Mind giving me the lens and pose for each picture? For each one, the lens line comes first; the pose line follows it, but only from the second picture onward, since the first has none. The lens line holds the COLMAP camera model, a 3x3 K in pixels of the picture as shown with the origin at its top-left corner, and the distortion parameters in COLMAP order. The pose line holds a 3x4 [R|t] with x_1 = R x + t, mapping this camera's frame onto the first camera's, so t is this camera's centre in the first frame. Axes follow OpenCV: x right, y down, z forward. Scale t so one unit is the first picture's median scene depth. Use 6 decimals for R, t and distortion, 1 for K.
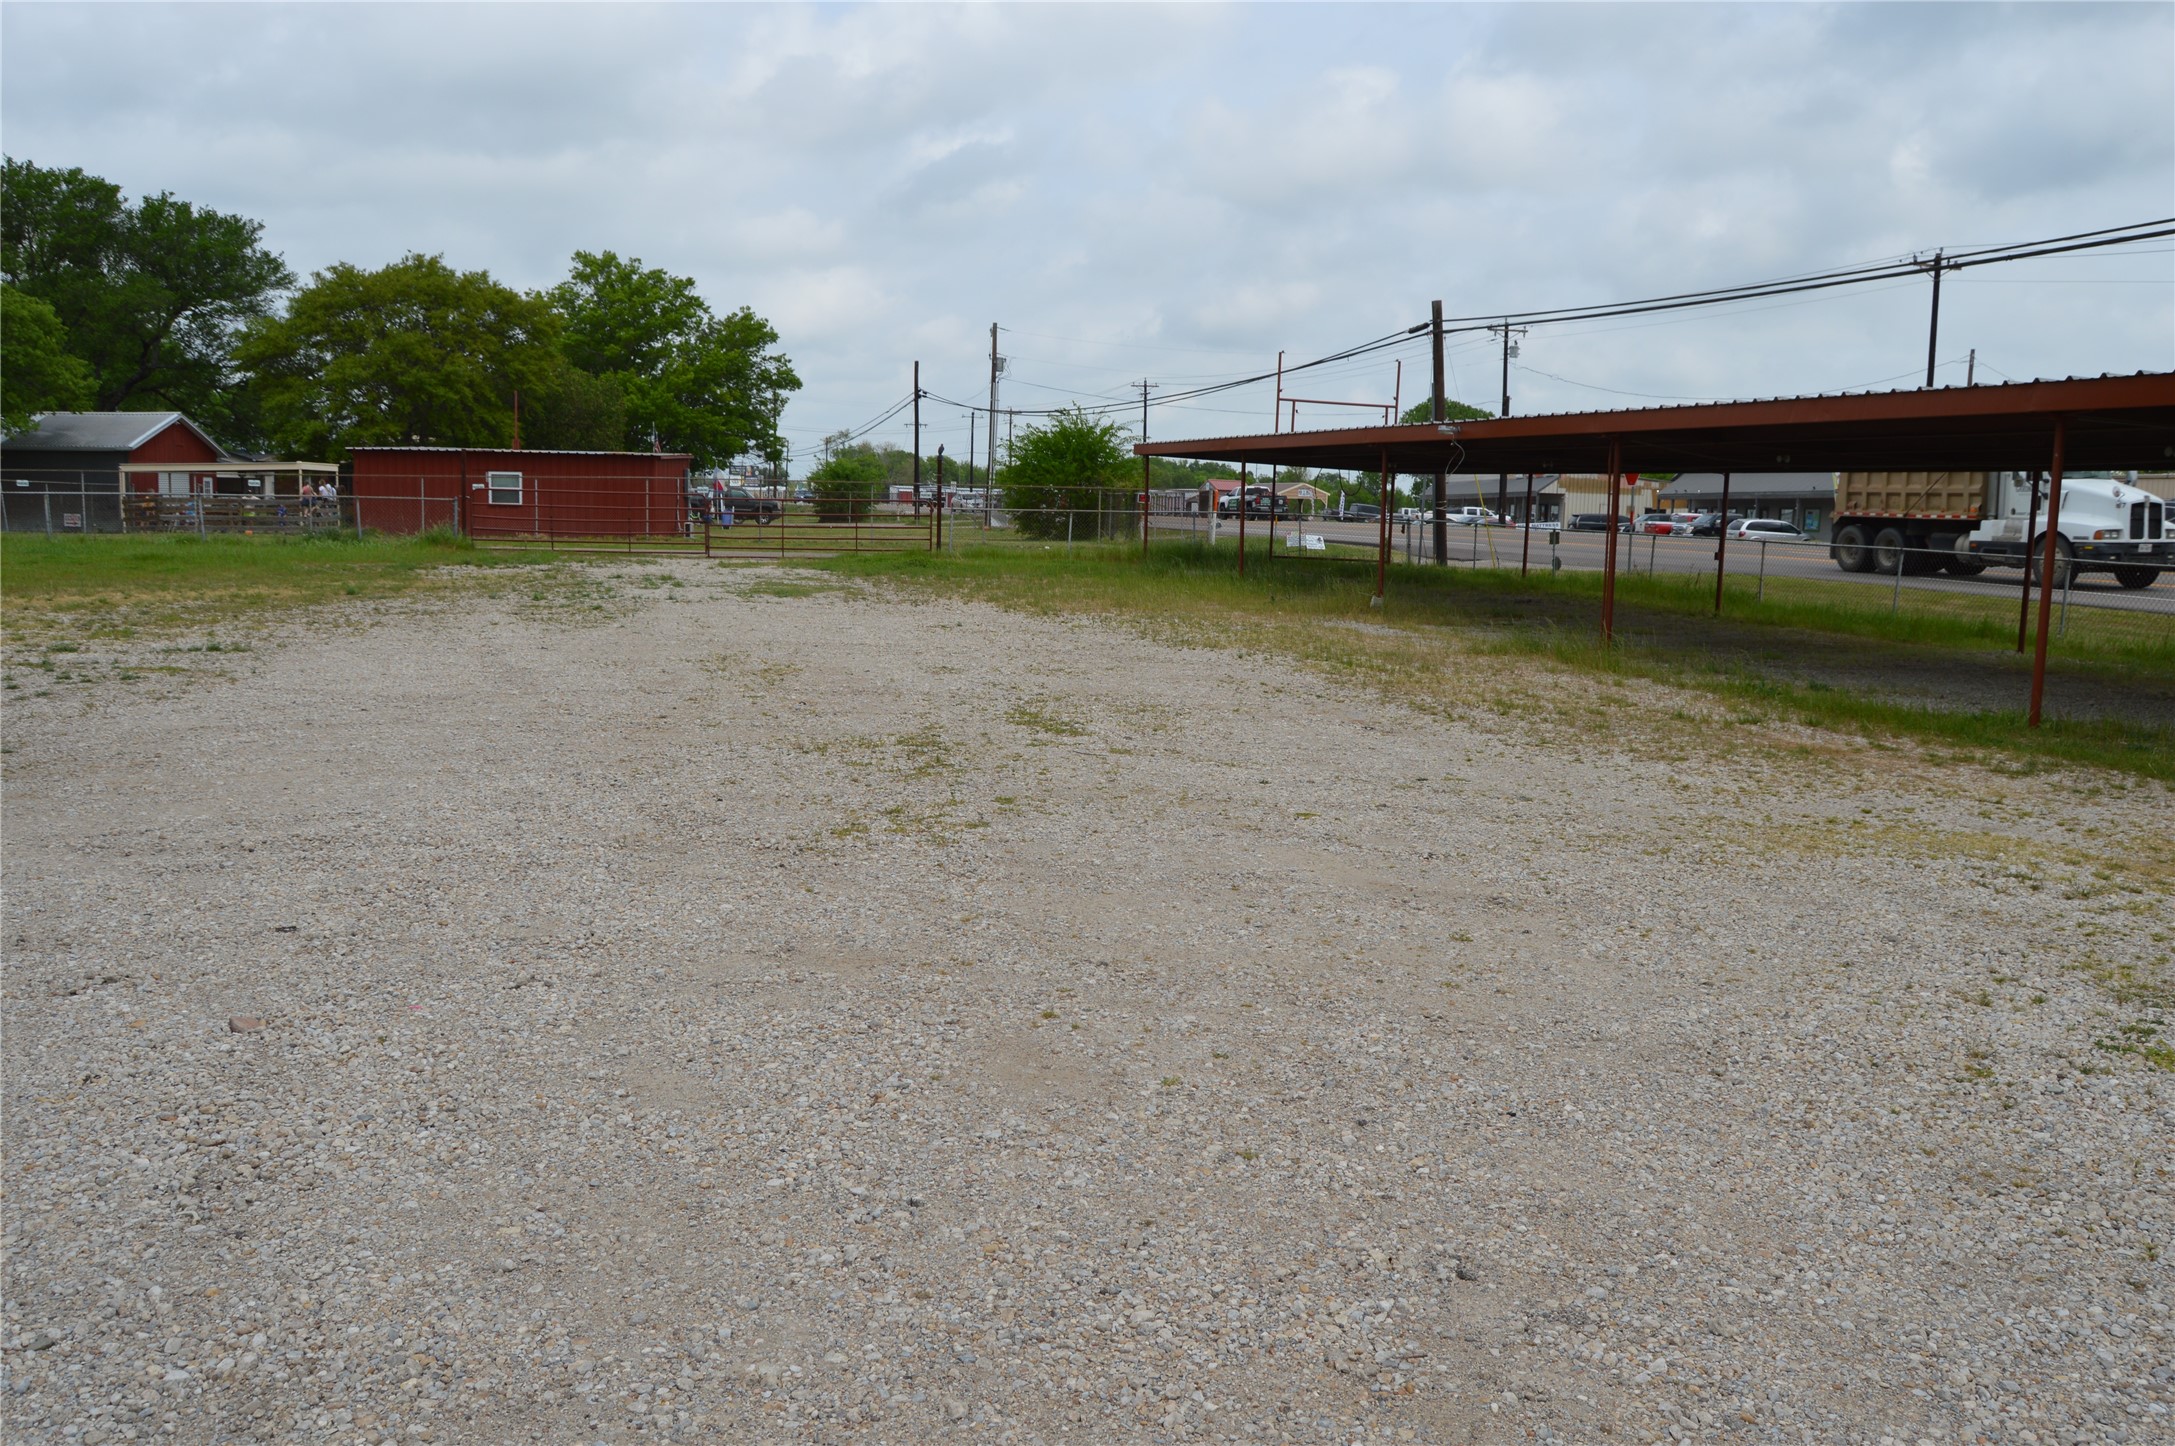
lens RADIAL K [[1728.3, 0, 1119.0], [0, 1728.3, 736.7], [0, 0, 1]] dist [-0.096481, 0.039798]
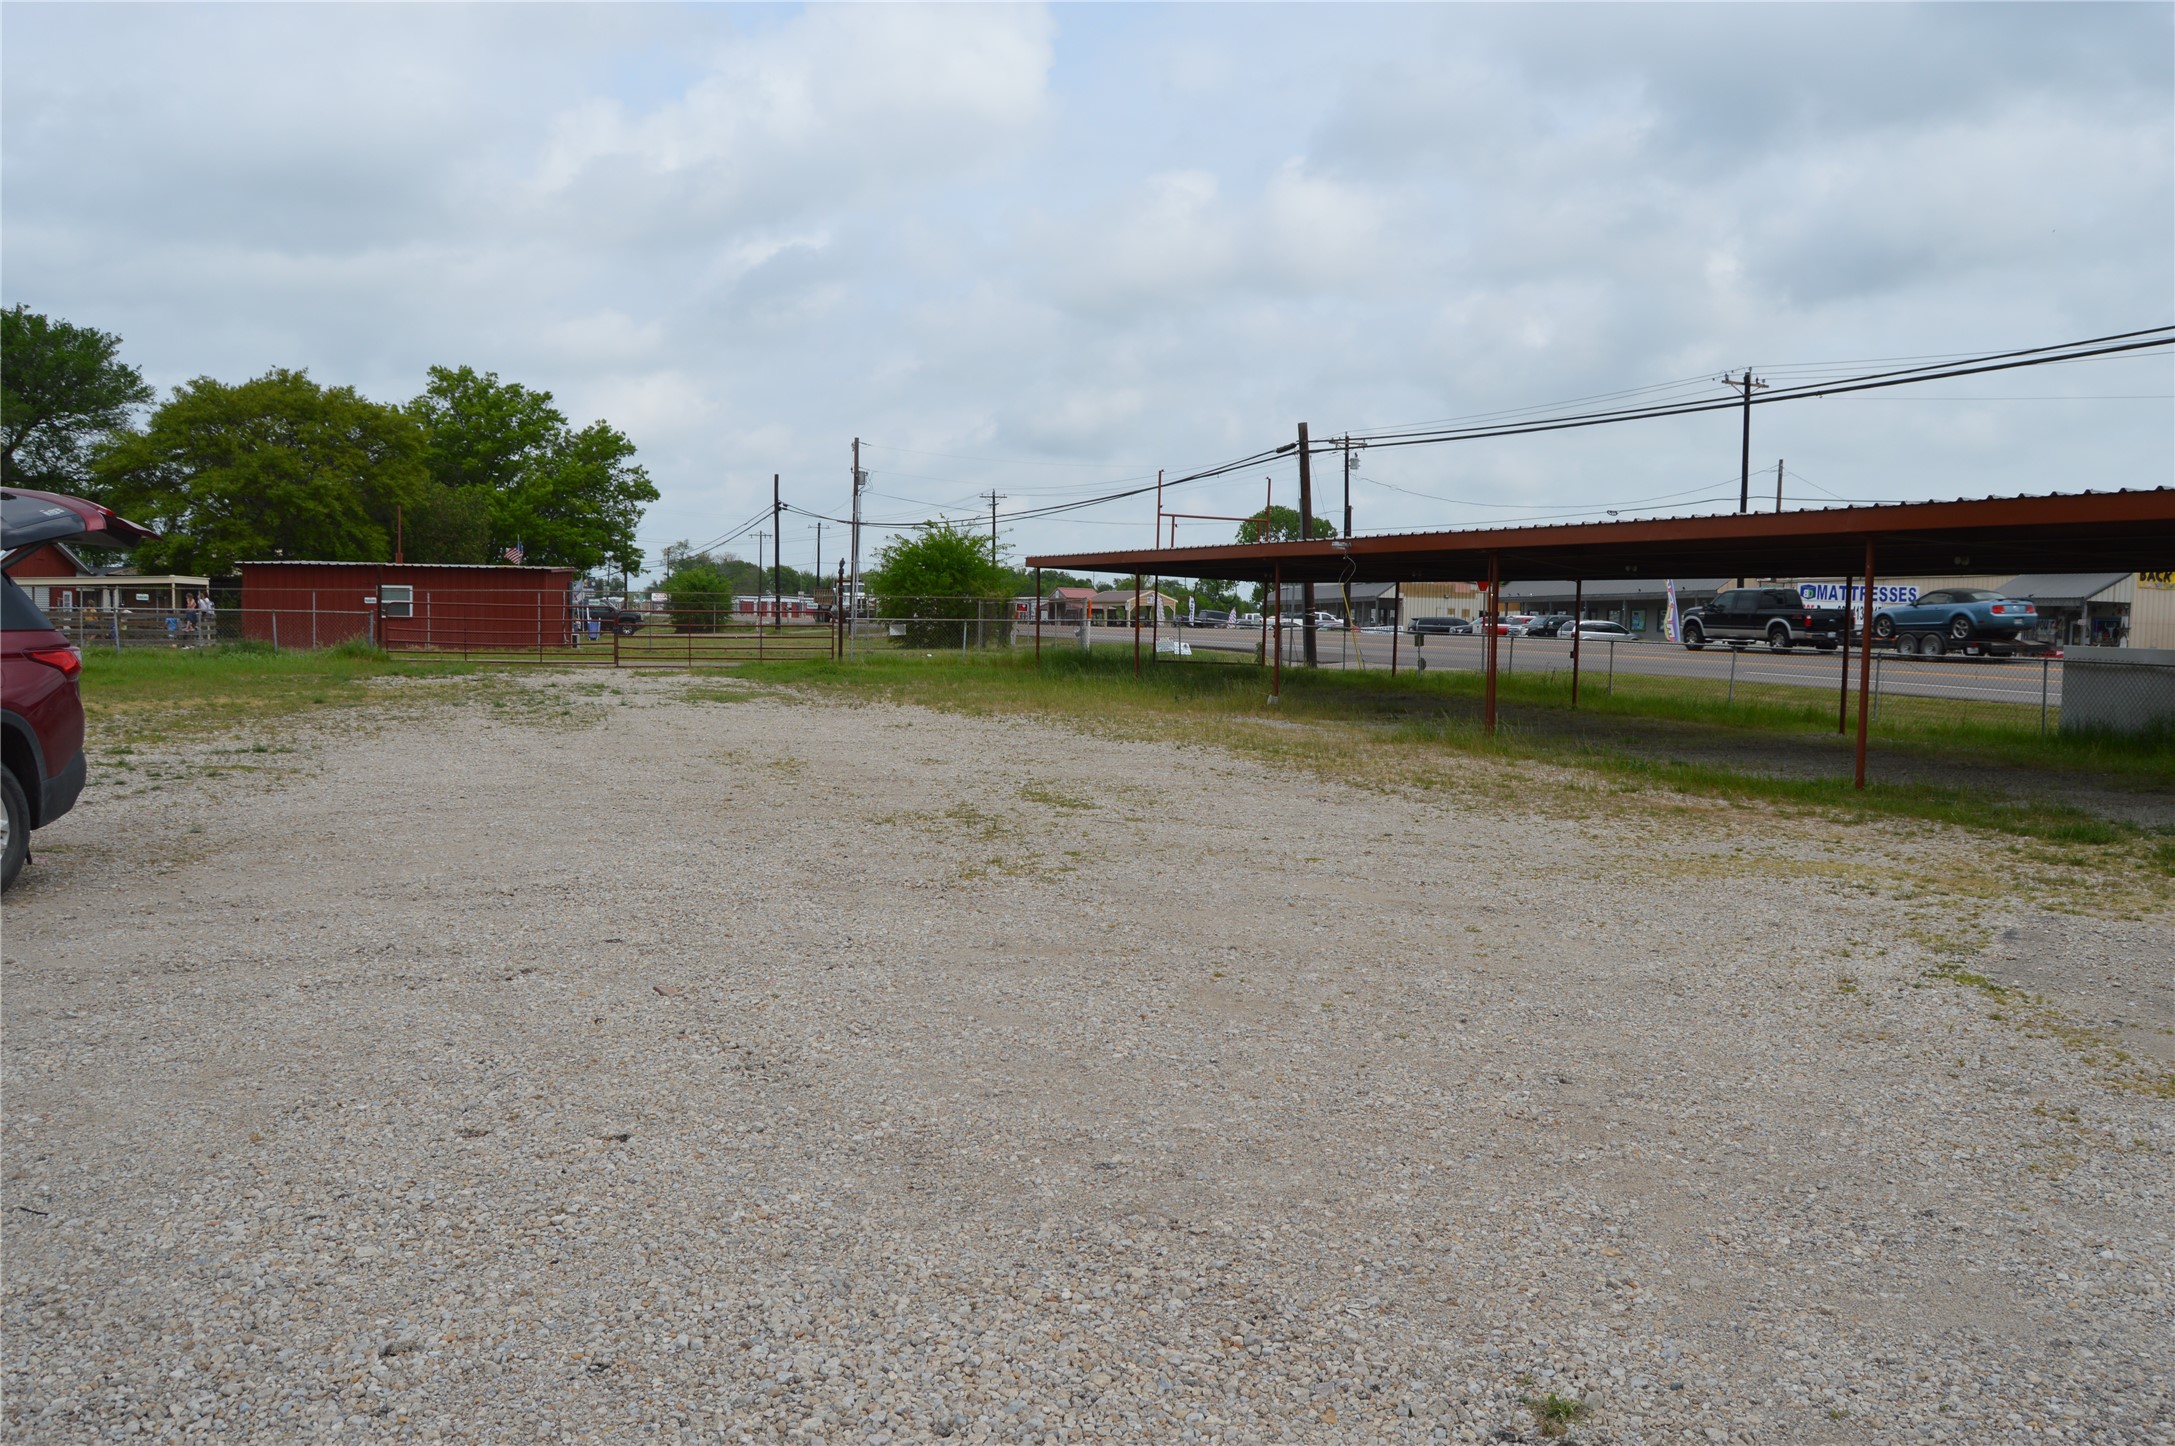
lens RADIAL K [[1728.3, 0, 1114.7], [0, 1728.3, 743.2], [0, 0, 1]] dist [-0.096481, 0.039798]
pose [[0.995756, -0.014314, 0.090917, -0.033493], [0.019550, 0.998185, -0.056963, 0.006556], [-0.089937, 0.058499, 0.994228, -0.055866]]
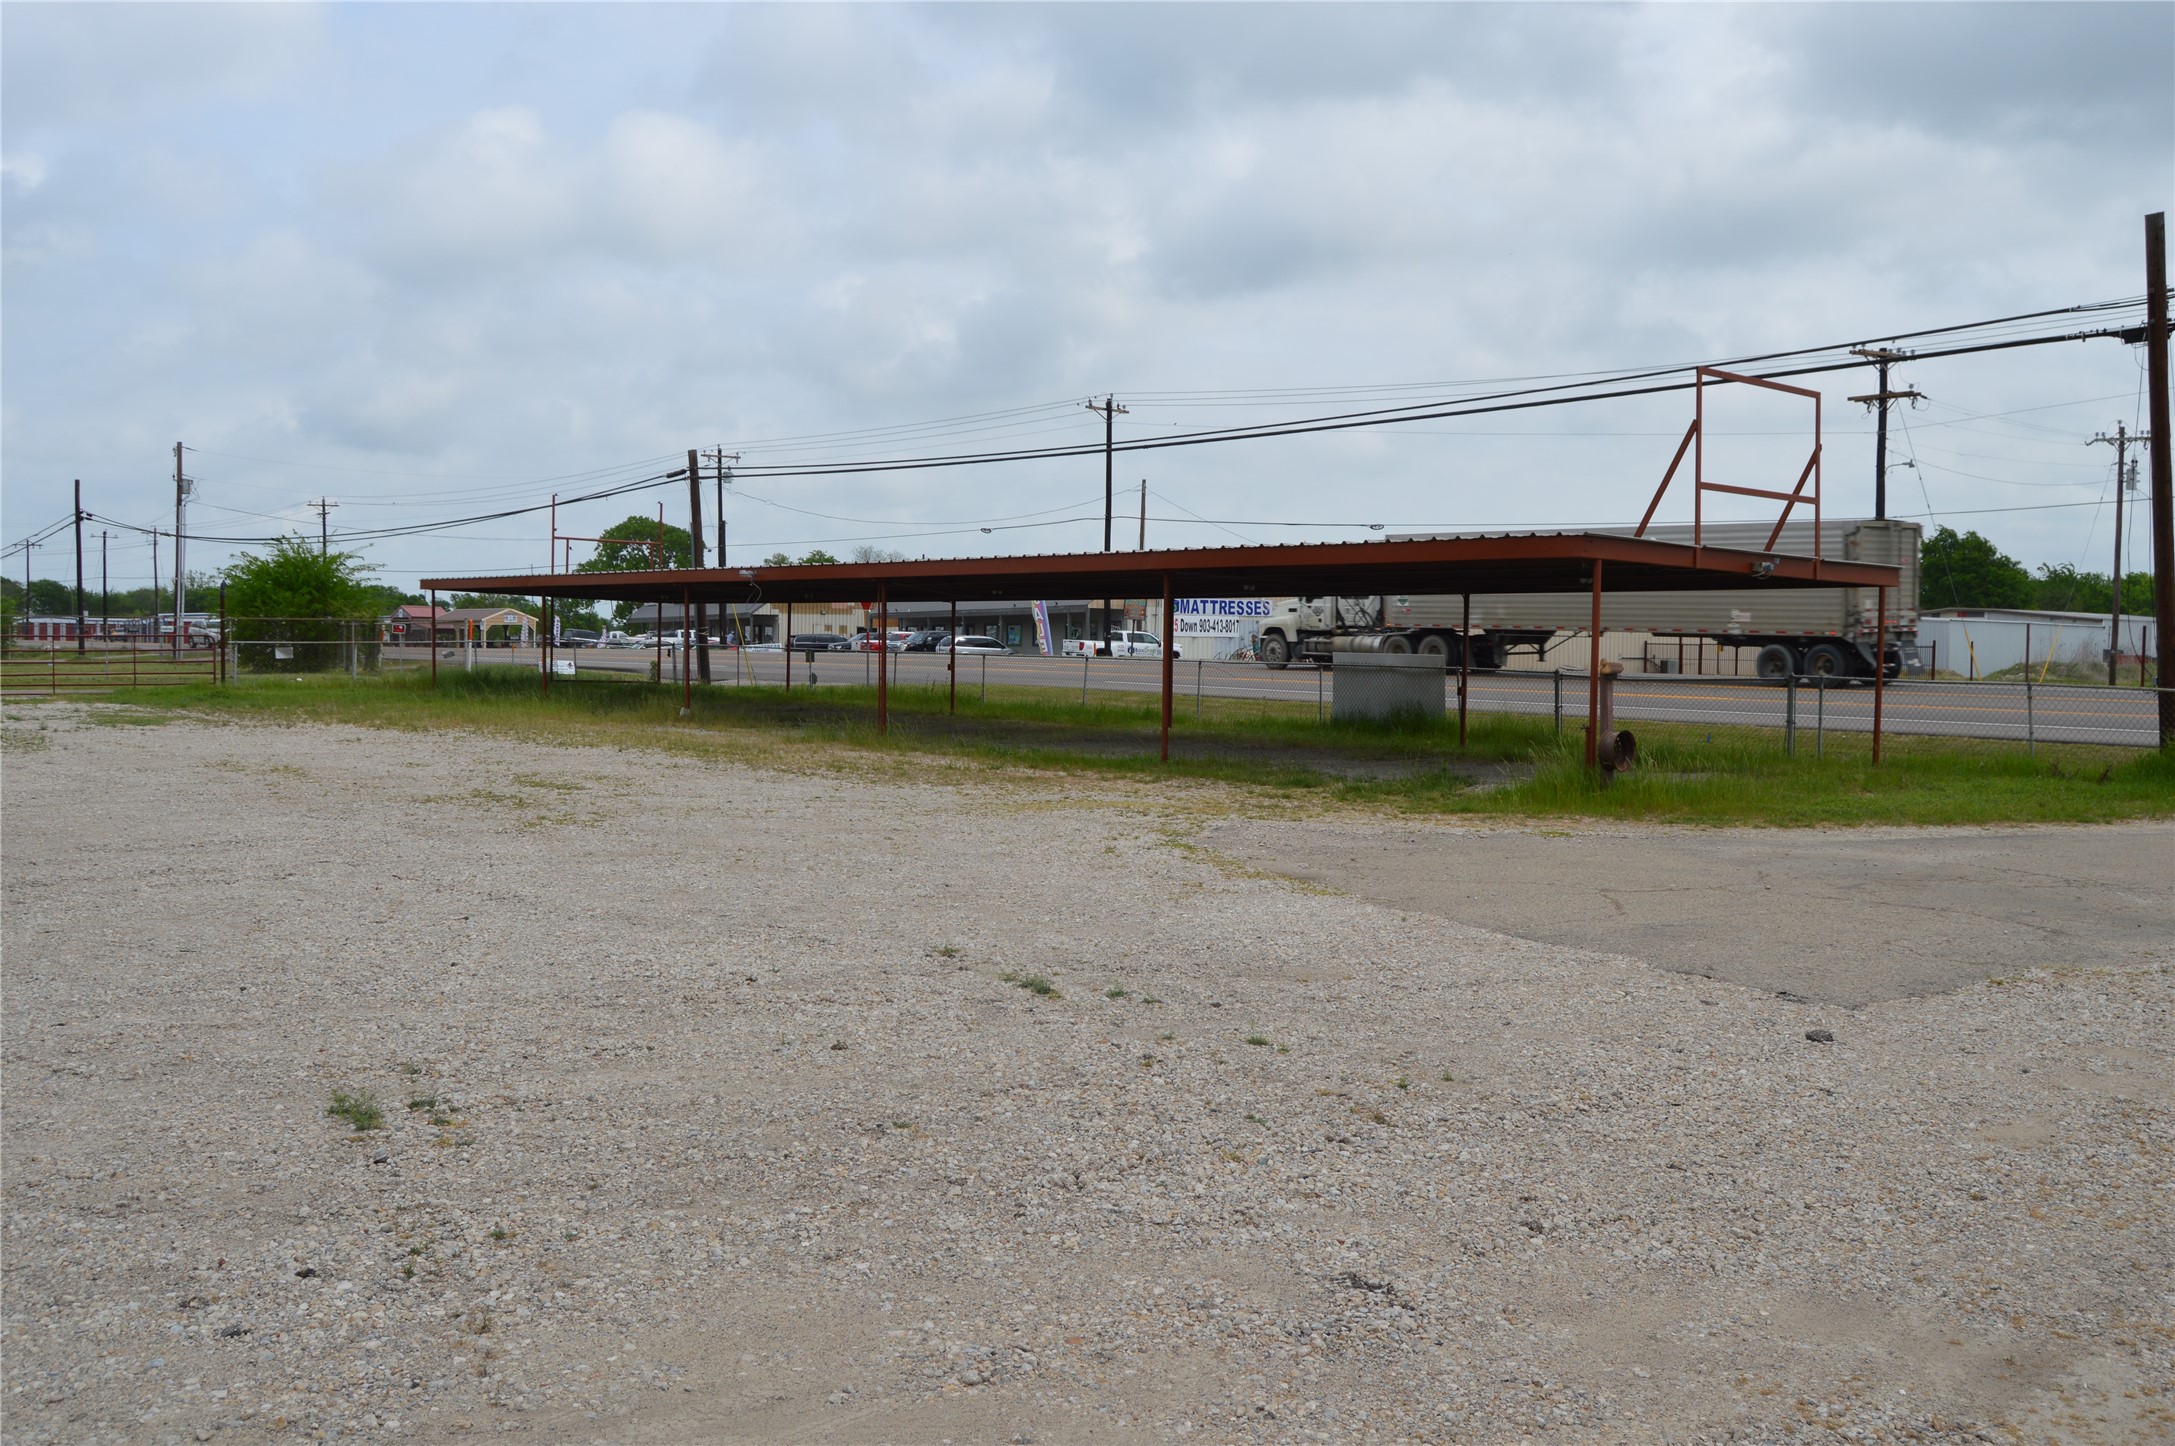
lens RADIAL K [[1859.9, 0, 1118.6], [0, 1859.9, 716.7], [0, 0, 1]] dist [-0.087176, 0.022548]
pose [[0.903964, -0.033053, 0.426329, -0.083707], [0.069216, 0.995170, -0.069608, 0.023557], [-0.421969, 0.092432, 0.901886, -0.195064]]
